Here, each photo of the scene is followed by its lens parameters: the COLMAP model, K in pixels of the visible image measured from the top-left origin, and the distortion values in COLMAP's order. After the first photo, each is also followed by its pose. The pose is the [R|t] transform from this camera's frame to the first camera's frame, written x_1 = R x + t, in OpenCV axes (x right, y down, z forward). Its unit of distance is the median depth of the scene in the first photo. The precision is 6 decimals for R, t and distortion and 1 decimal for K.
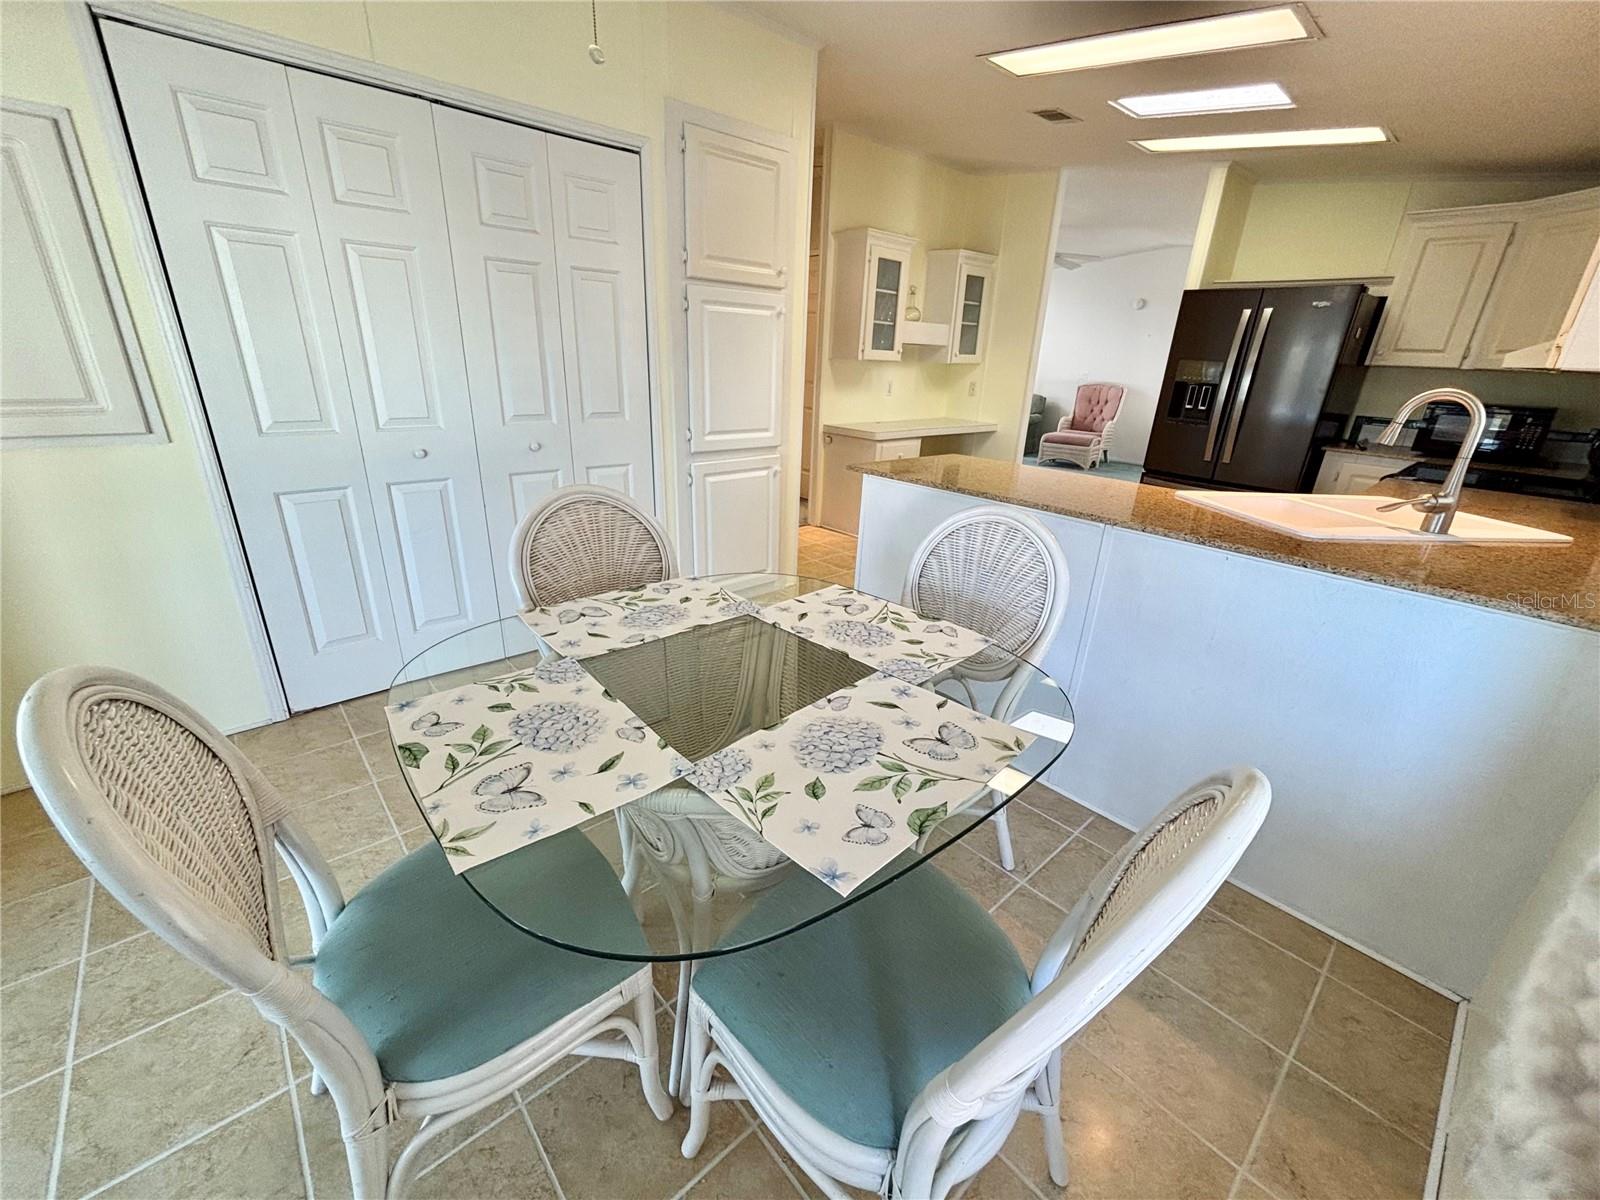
lens RADIAL K [[646.6, 0, 797.1], [0, 646.6, 602.4], [0, 0, 1]] dist [-0.002415, -0.000057]
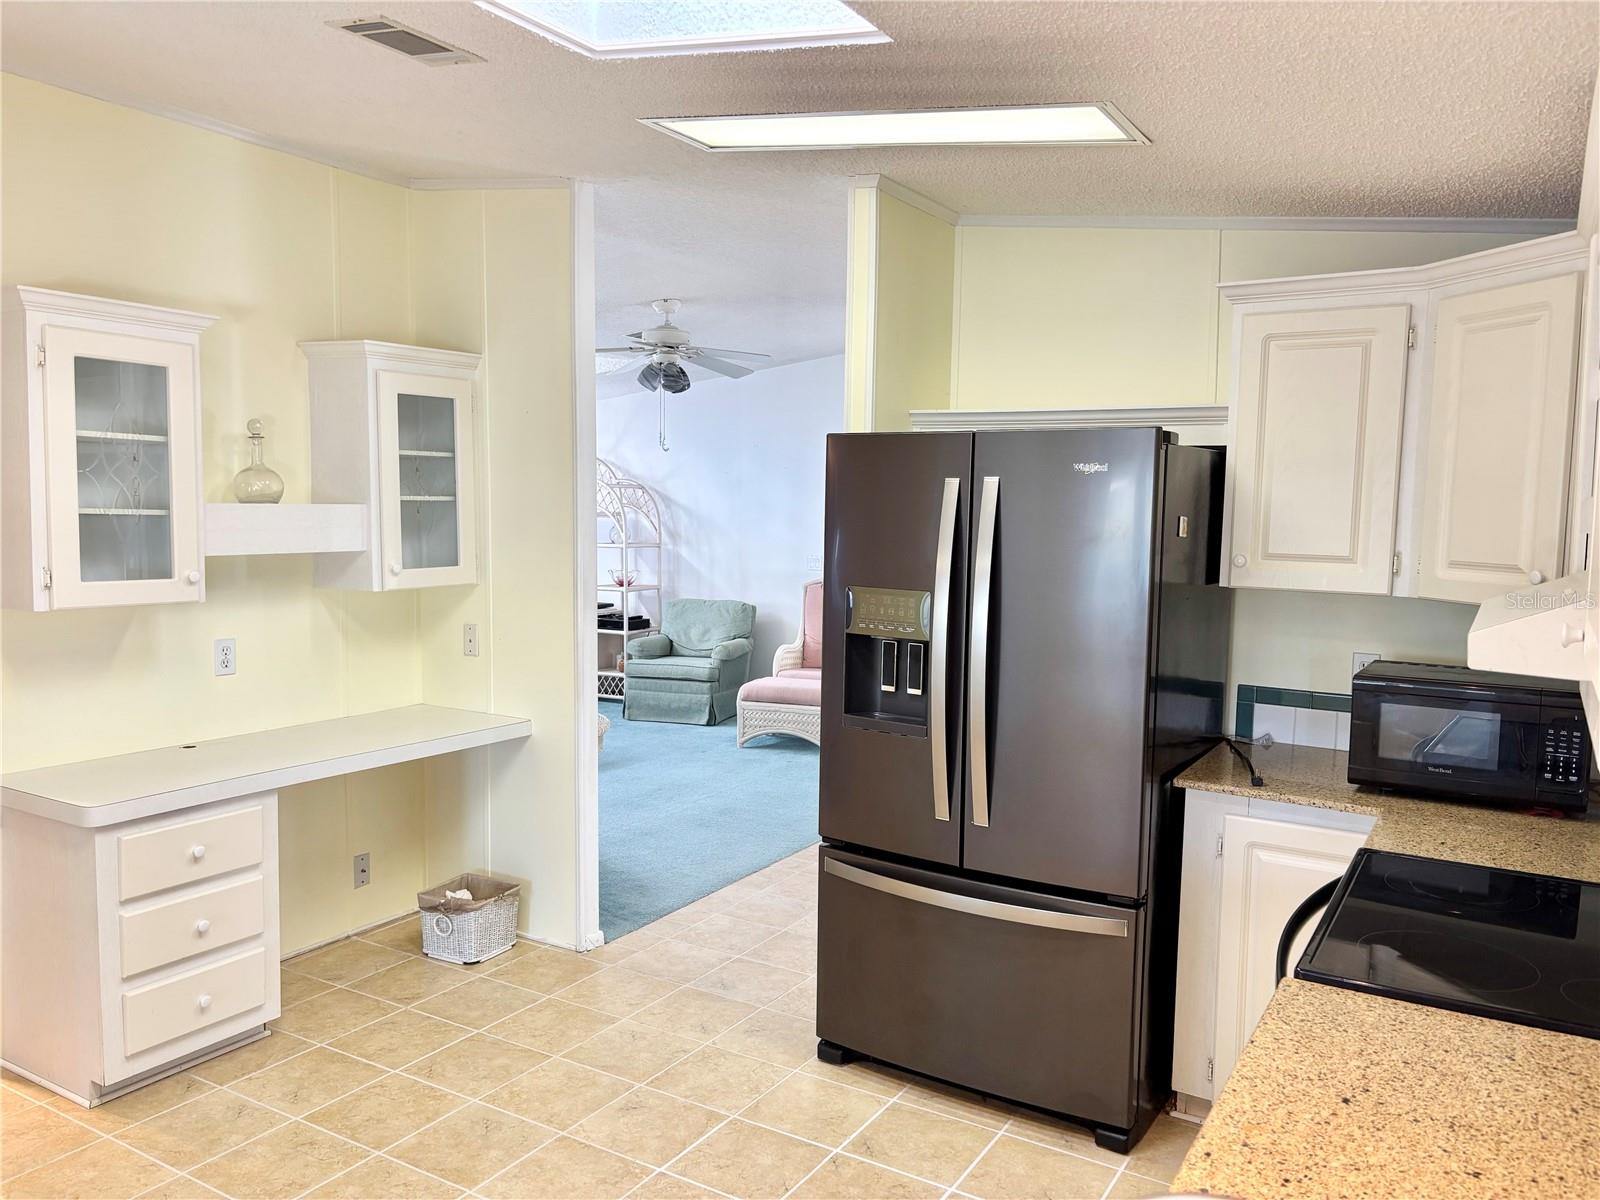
lens RADIAL K [[1210.8, 0, 800.0], [0, 1210.8, 600.0], [0, 0, 1]] dist [0.038809, -0.008689]
pose [[0.957074, -0.047464, 0.285931, 0.331915], [0.124917, 0.957727, -0.259143, -0.163105], [-0.261544, 0.283737, 0.922544, 0.275807]]
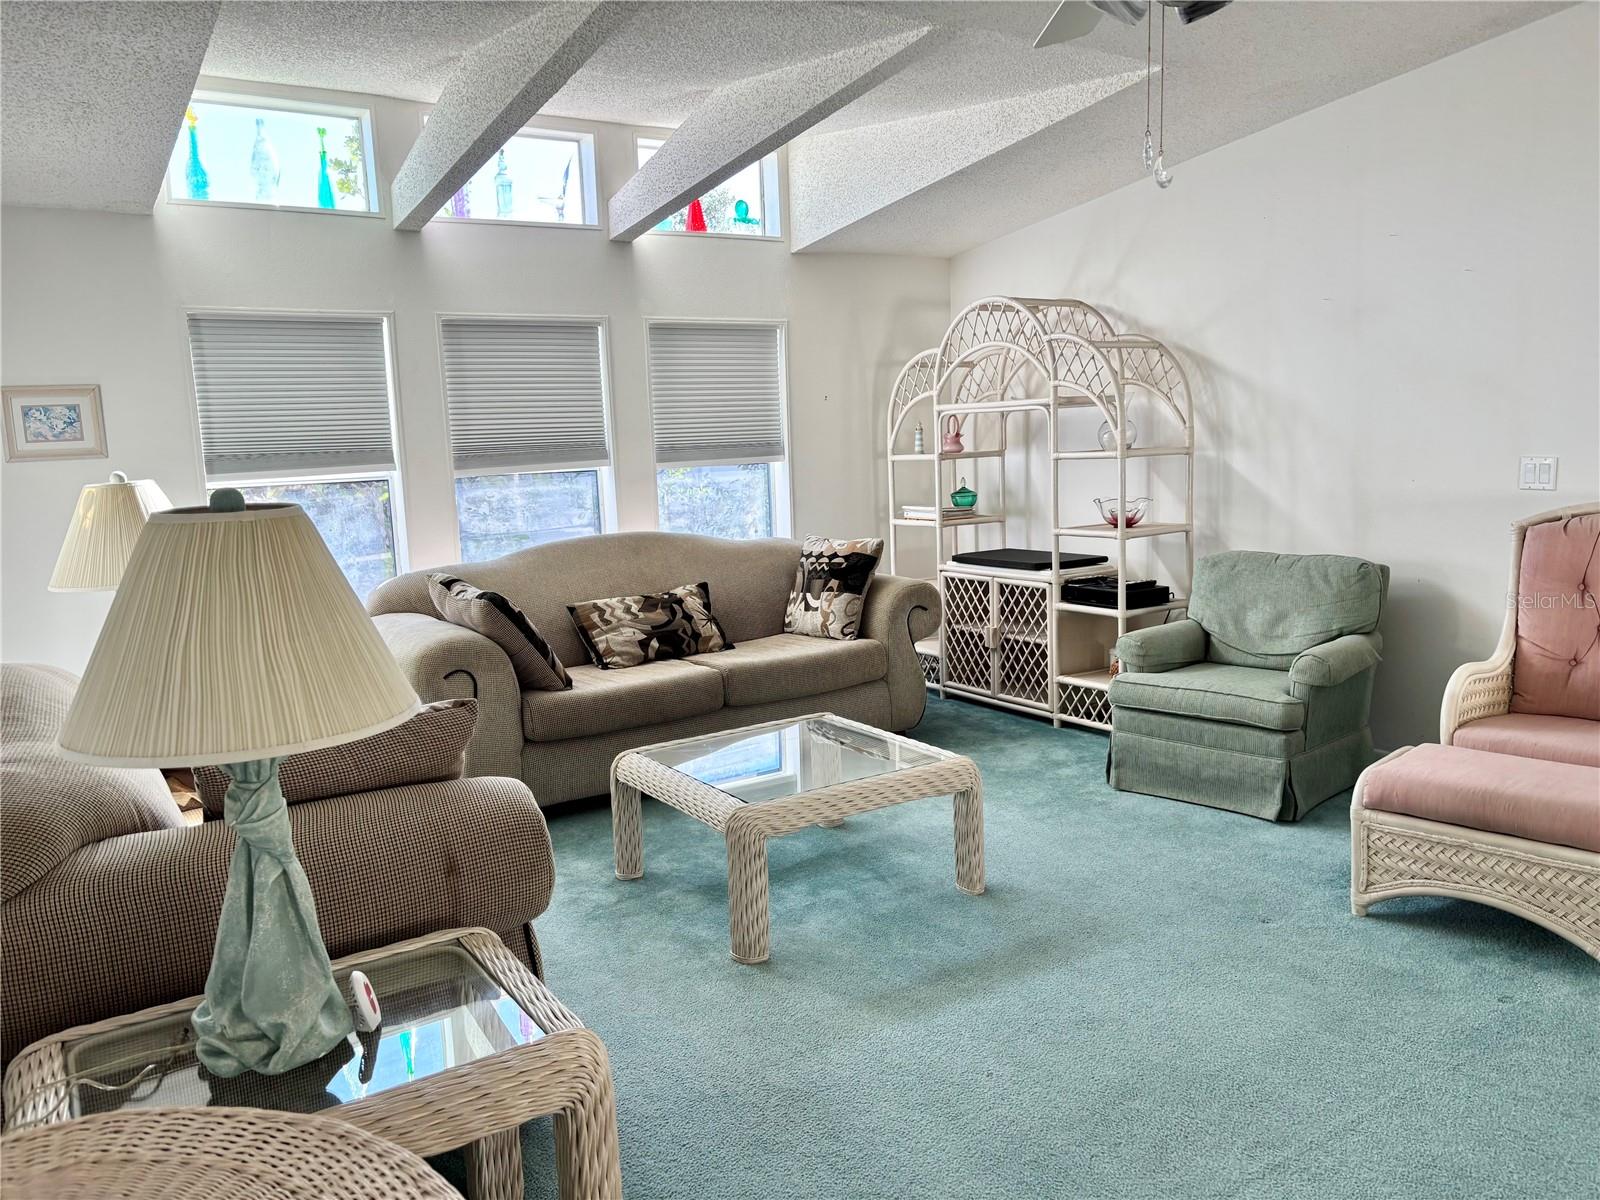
lens RADIAL K [[1216.5, 0, 800.0], [0, 1216.5, 600.0], [0, 0, 1]] dist [0.003567, 0.000076]
pose [[0.984339, -0.047871, -0.169664, 0.538826], [0.007729, 0.973218, -0.229756, -0.443337], [0.176119, 0.224847, 0.958346, 1.156721]]
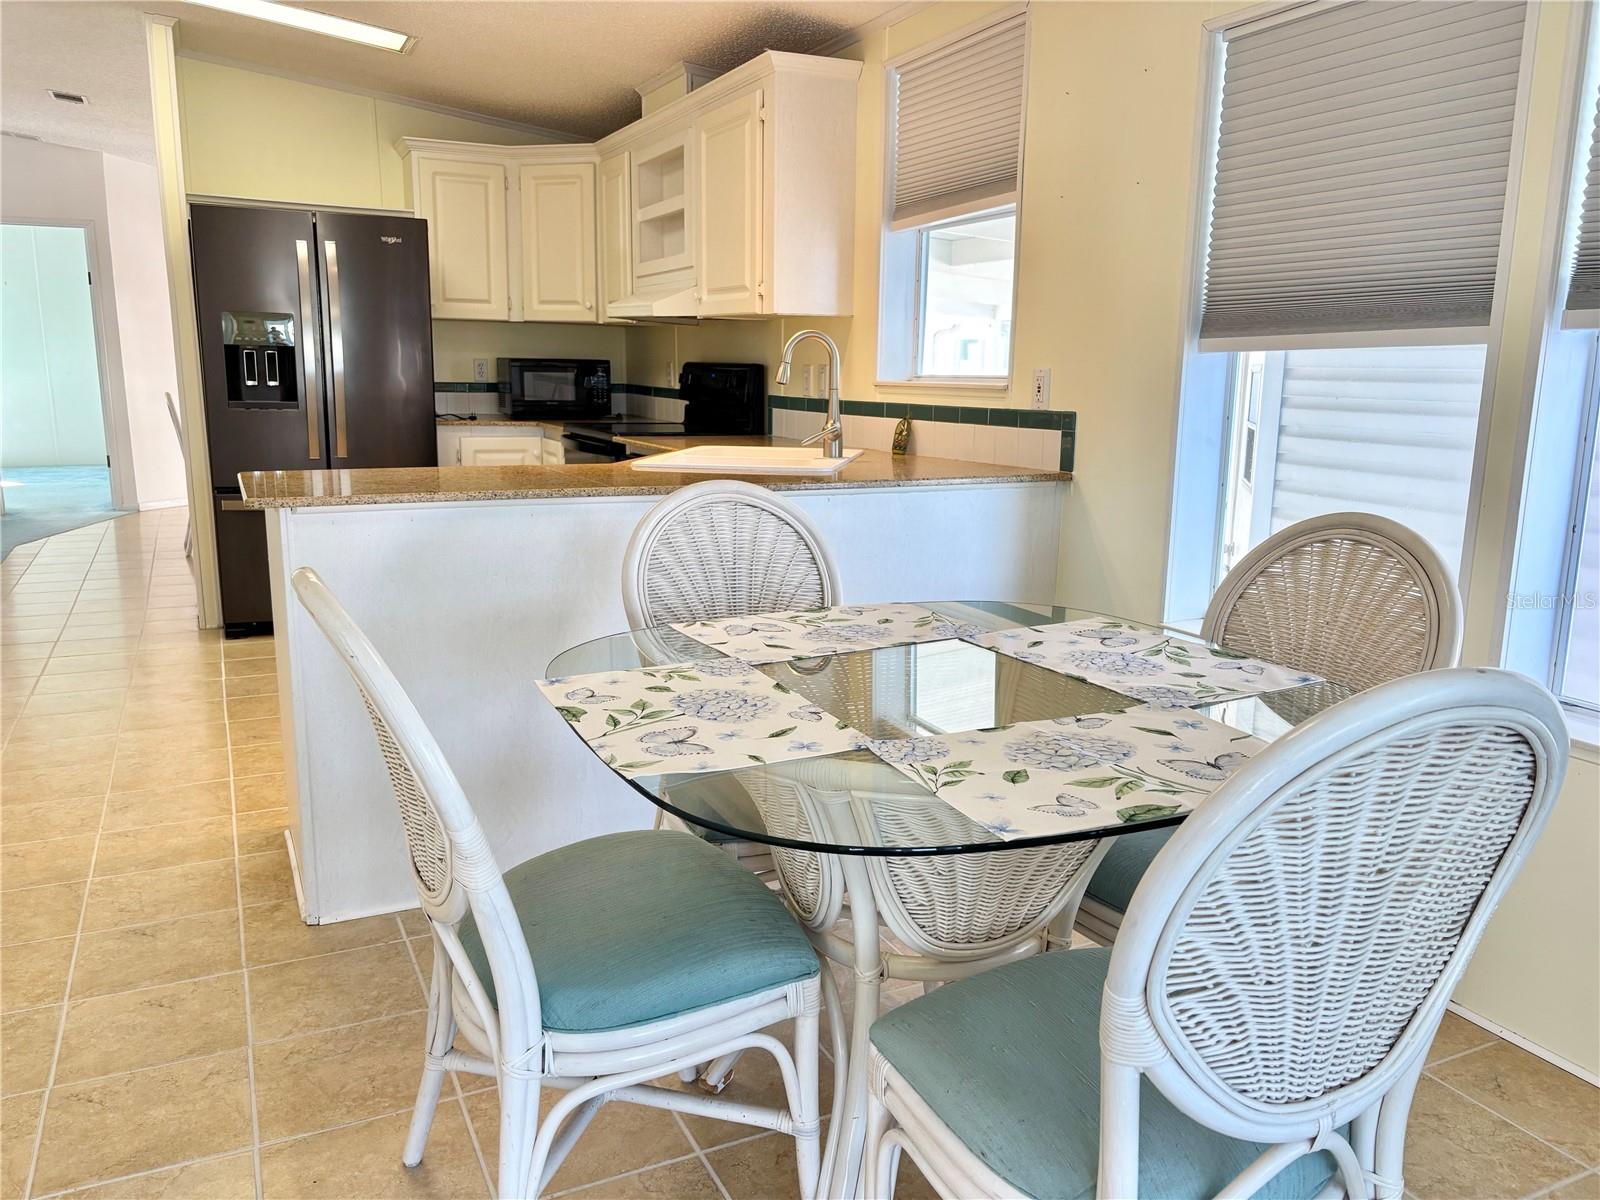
lens RADIAL K [[1216.5, 0, 800.0], [0, 1216.5, 600.0], [0, 0, 1]] dist [0.003567, 0.000076]
pose [[0.275769, -0.220261, 0.935648, -0.413613], [0.346177, 0.930833, 0.117096, -0.058739], [-0.896724, 0.291608, 0.332944, 0.180779]]
